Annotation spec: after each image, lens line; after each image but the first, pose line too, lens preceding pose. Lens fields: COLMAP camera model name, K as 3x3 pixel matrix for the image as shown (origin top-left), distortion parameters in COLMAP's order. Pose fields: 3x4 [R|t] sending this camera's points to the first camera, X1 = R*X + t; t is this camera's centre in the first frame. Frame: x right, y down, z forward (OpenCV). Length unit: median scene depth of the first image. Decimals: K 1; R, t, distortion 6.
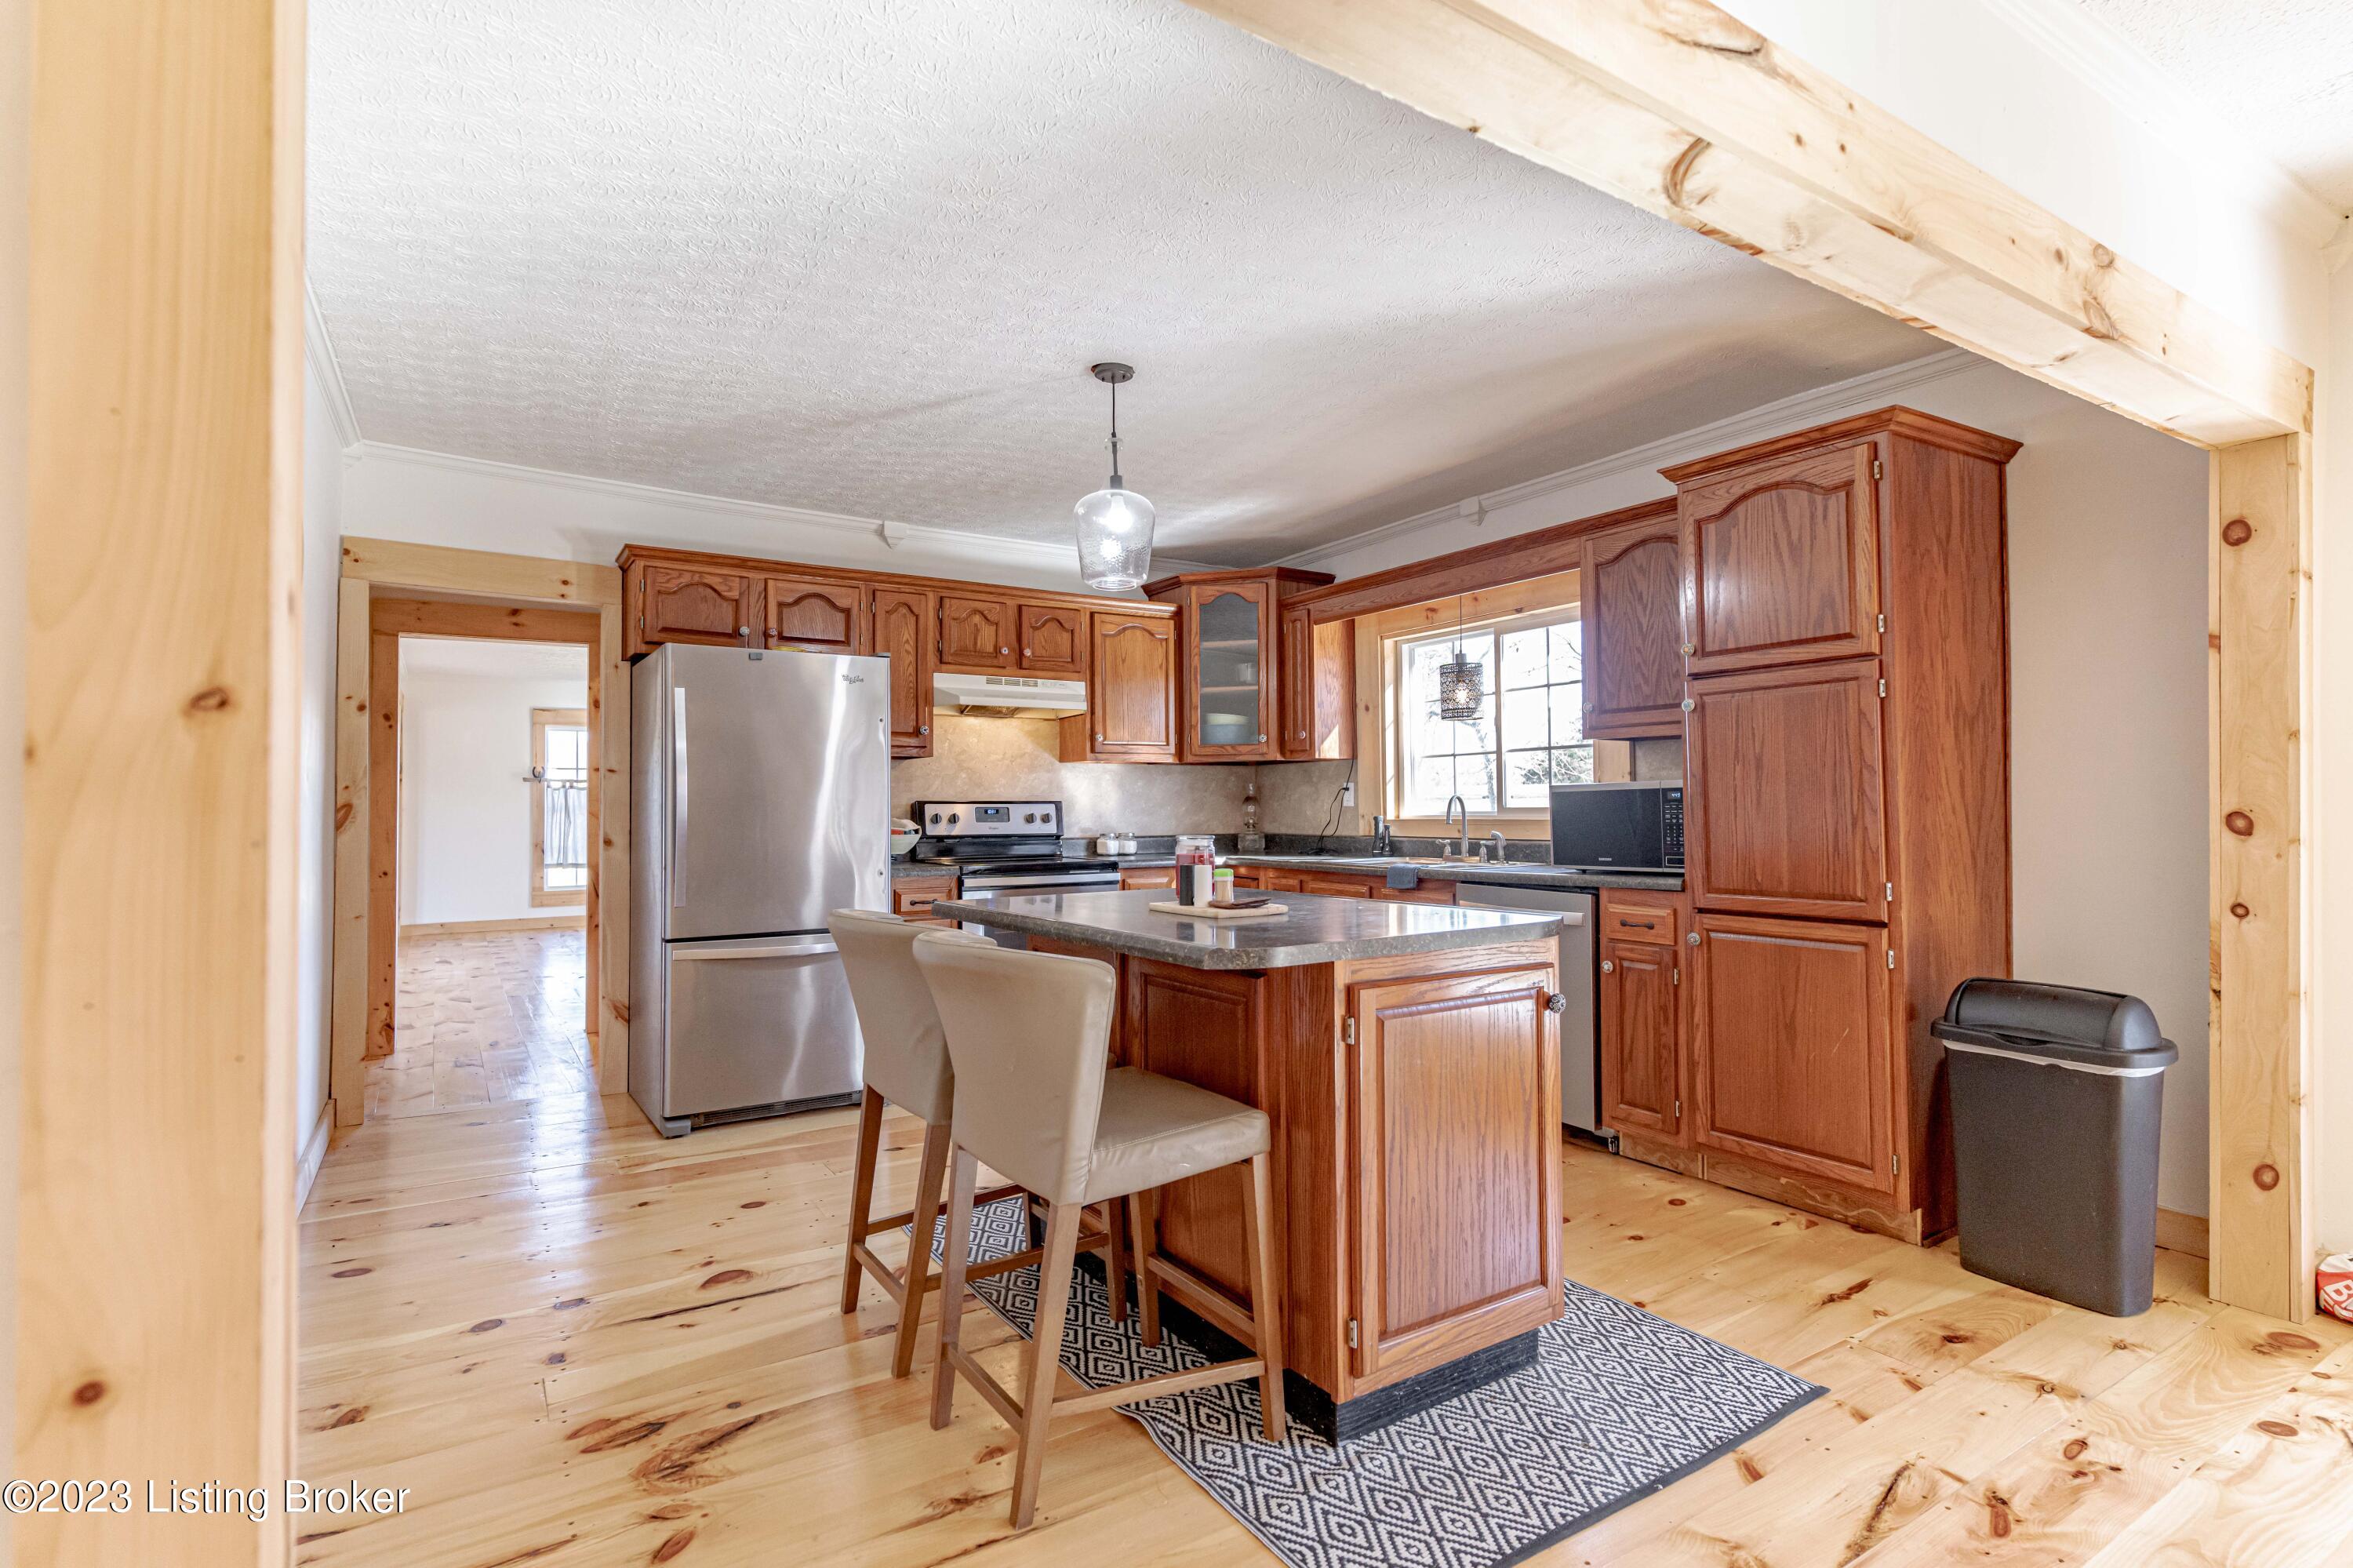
lens RADIAL K [[1134.8, 0, 1179.2], [0, 1134.8, 788.5], [0, 0, 1]] dist [0.002782, 0.001559]
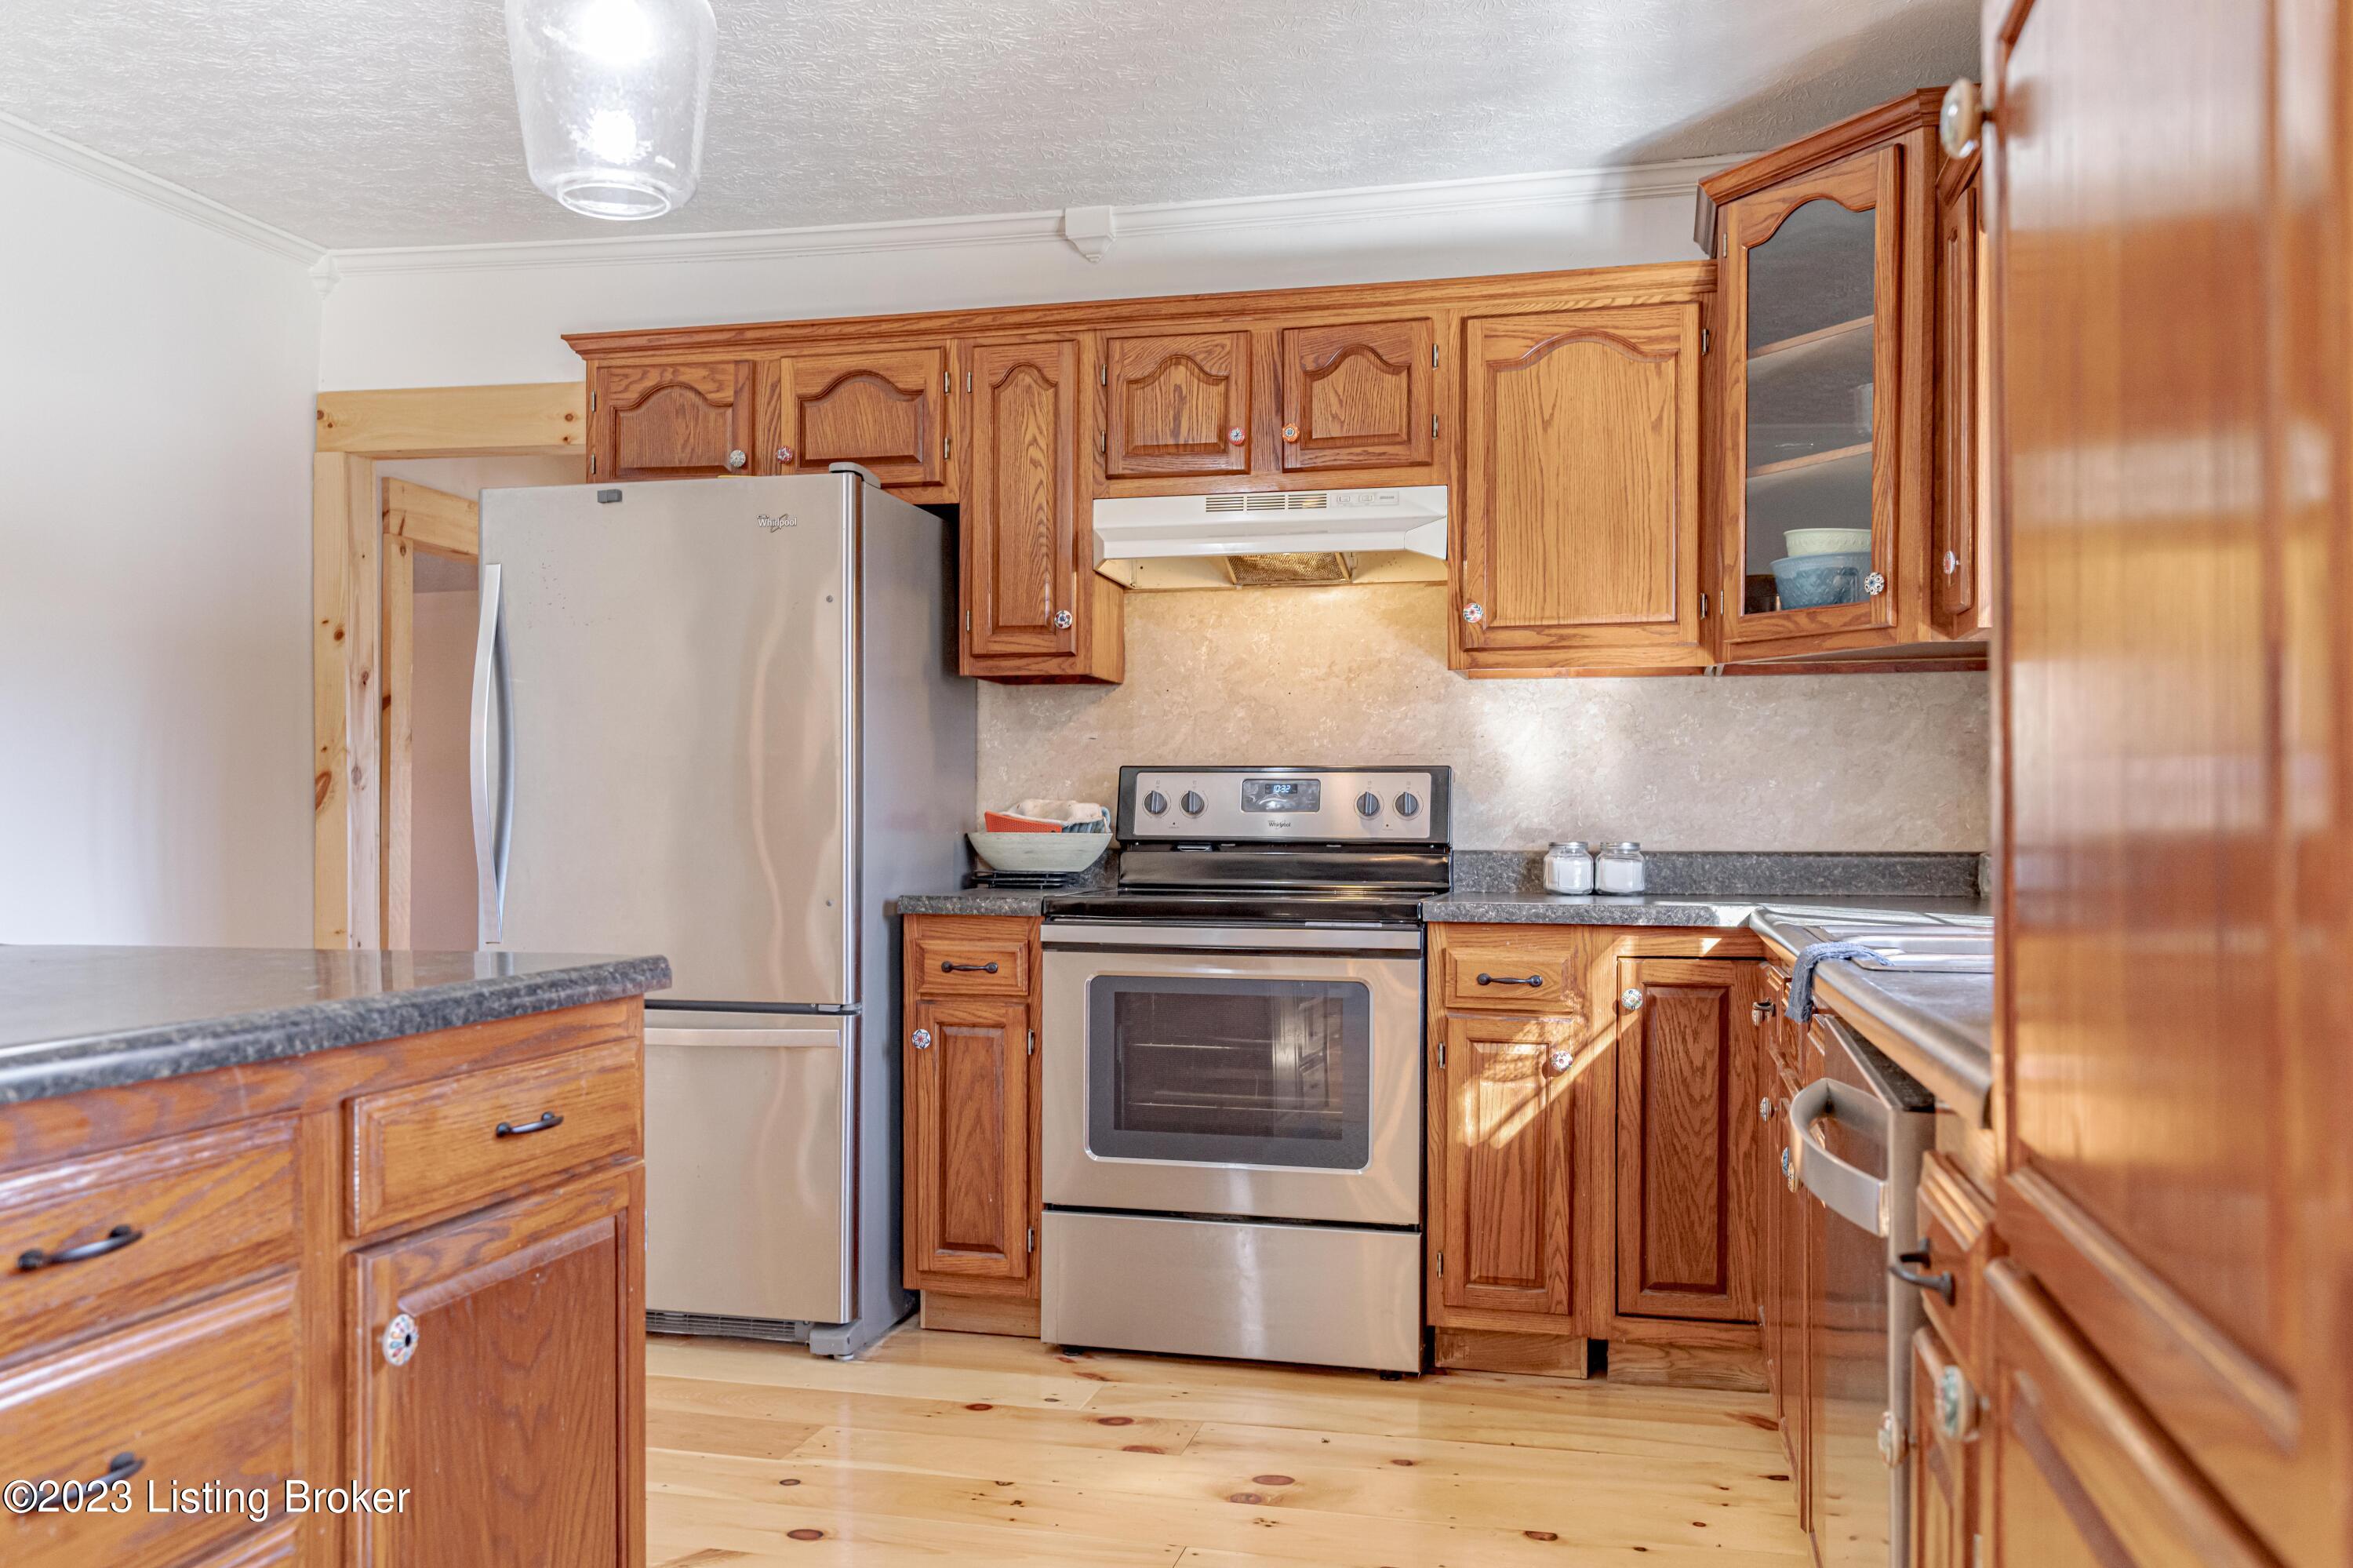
lens RADIAL K [[1880.3, 0, 1164.3], [0, 1880.3, 854.0], [0, 0, 1]] dist [-0.003479, 0.001673]
pose [[0.685496, 0.020496, -0.727788, 0.370319], [0.004194, 0.999476, 0.032098, 0.022464], [0.728064, -0.025056, 0.685051, 0.442329]]
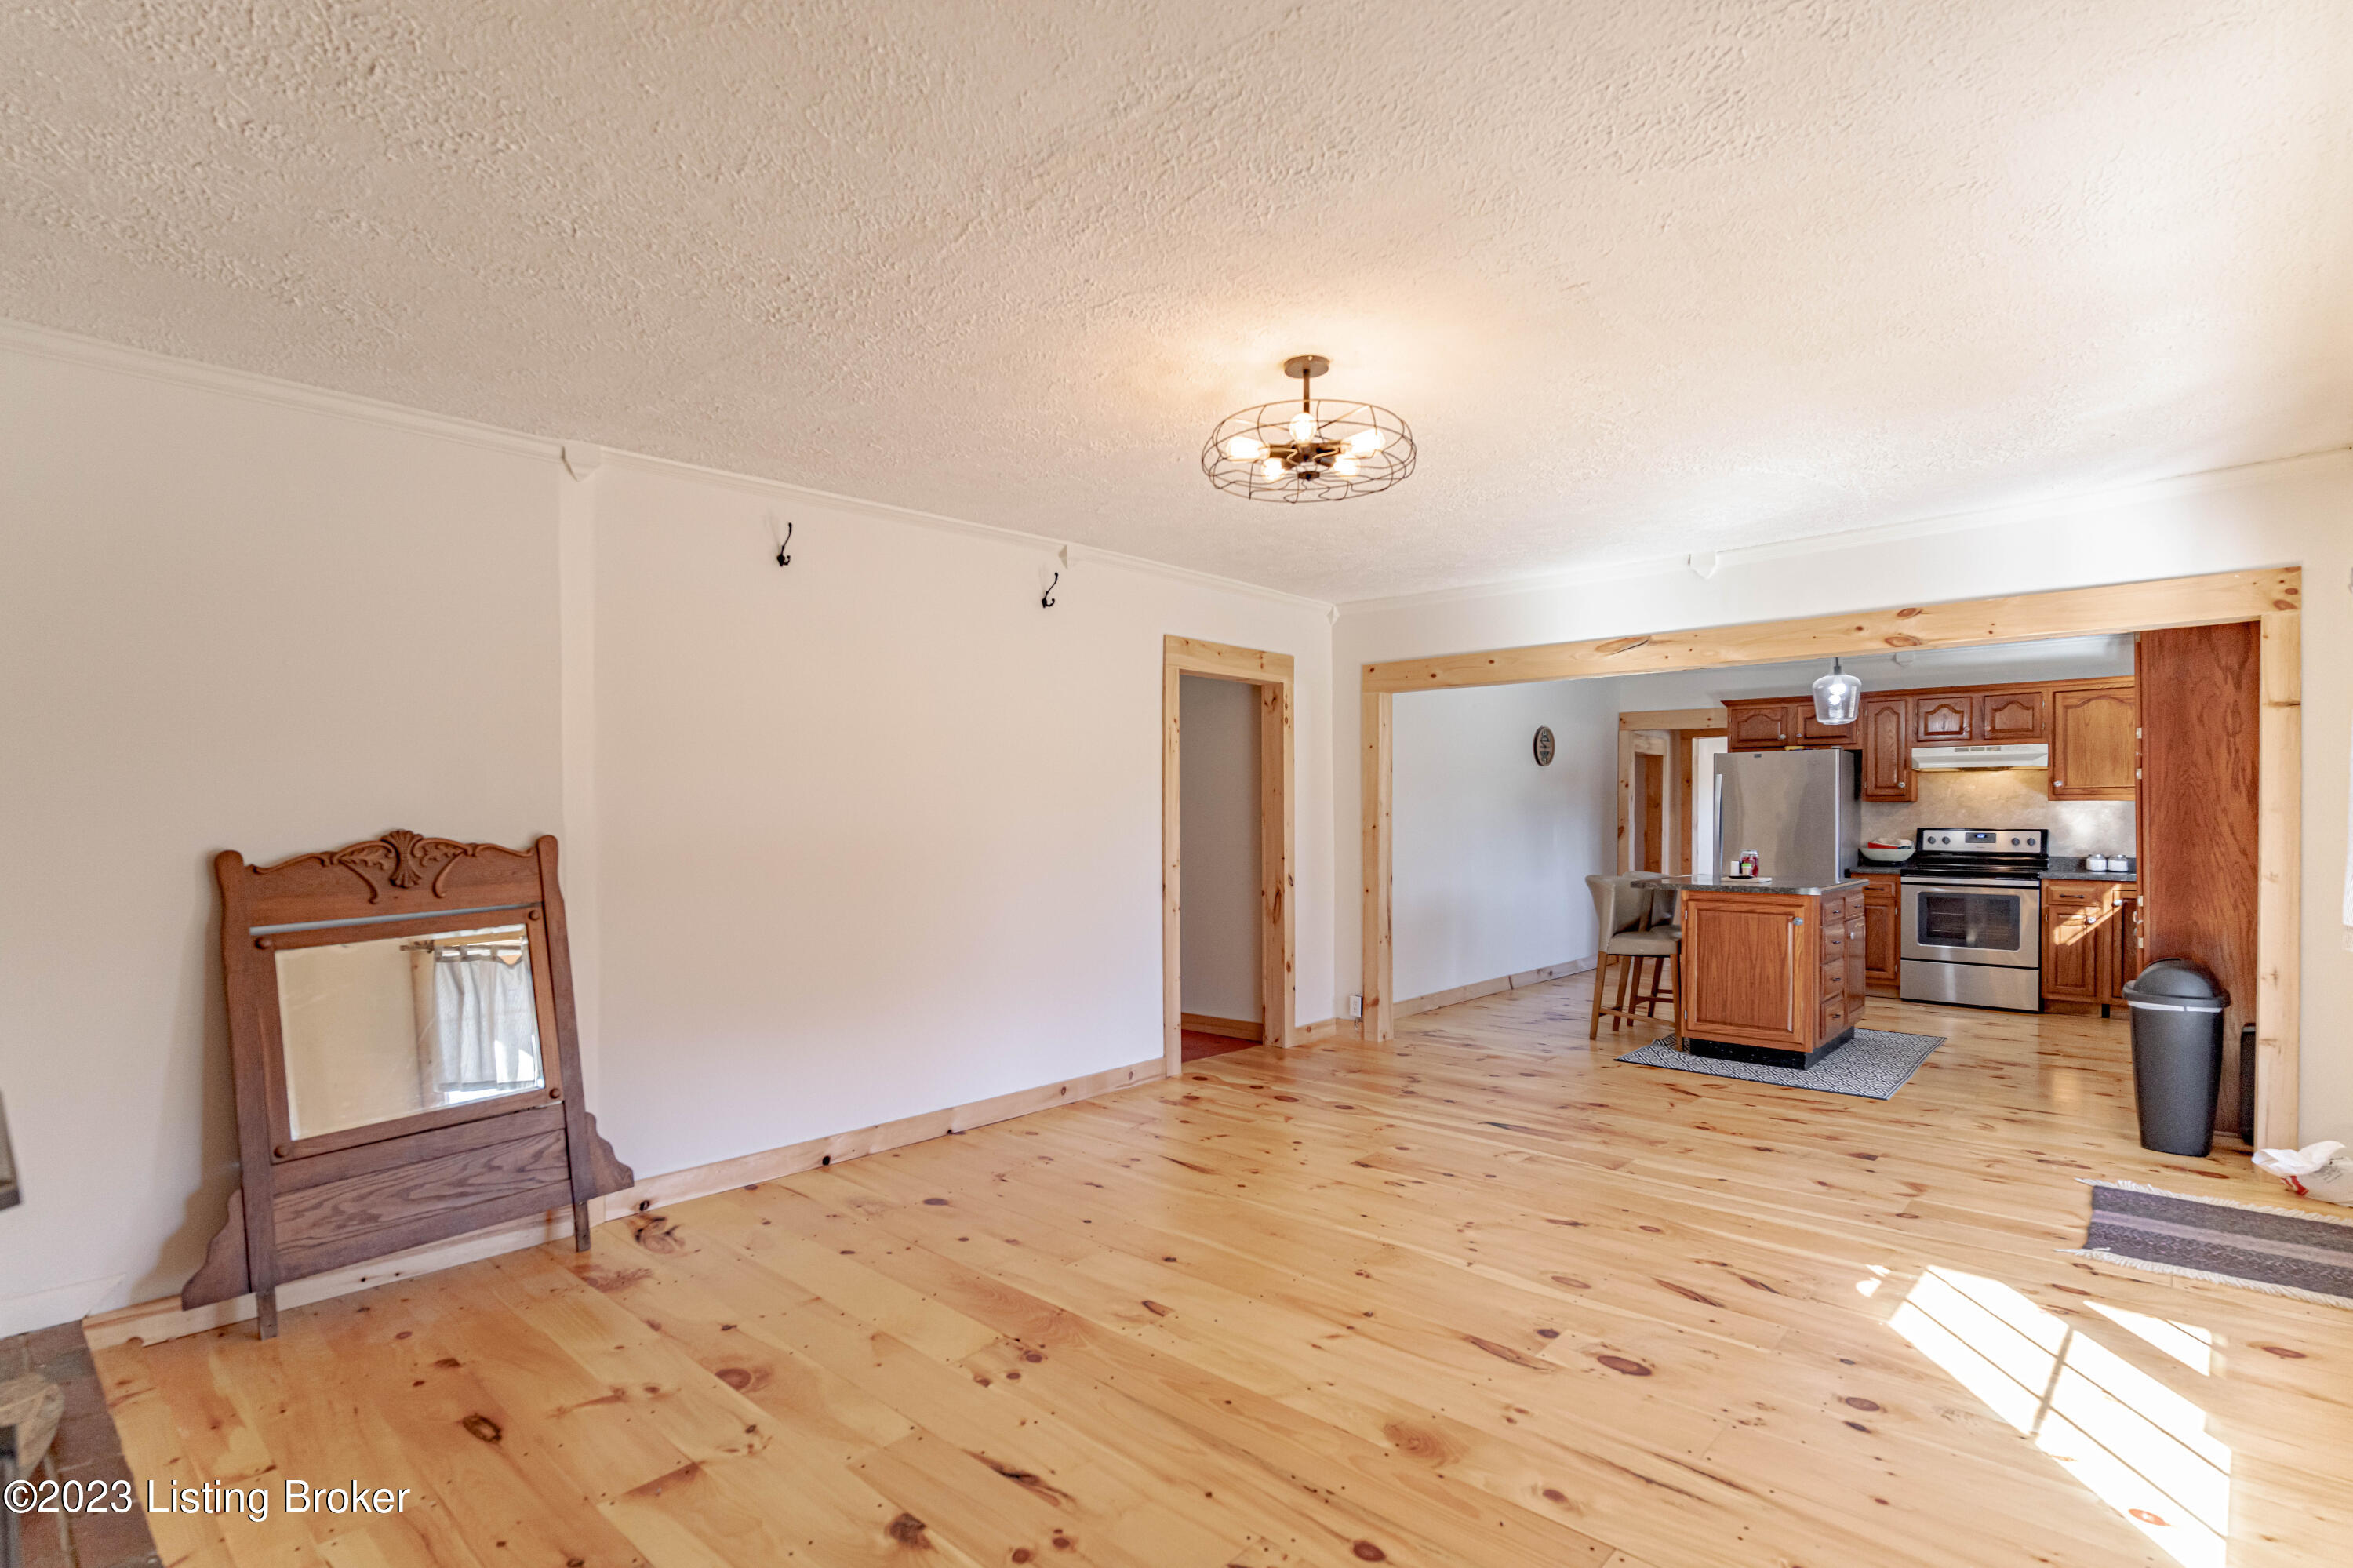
lens RADIAL K [[1134.8, 0, 1158.3], [0, 1134.8, 822.5], [0, 0, 1]] dist [0.002782, 0.001559]
pose [[0.256753, 0.013039, -0.966389, 1.000985], [0.012137, 0.999787, 0.016714, -0.035098], [0.966401, -0.016020, 0.256540, -0.414296]]
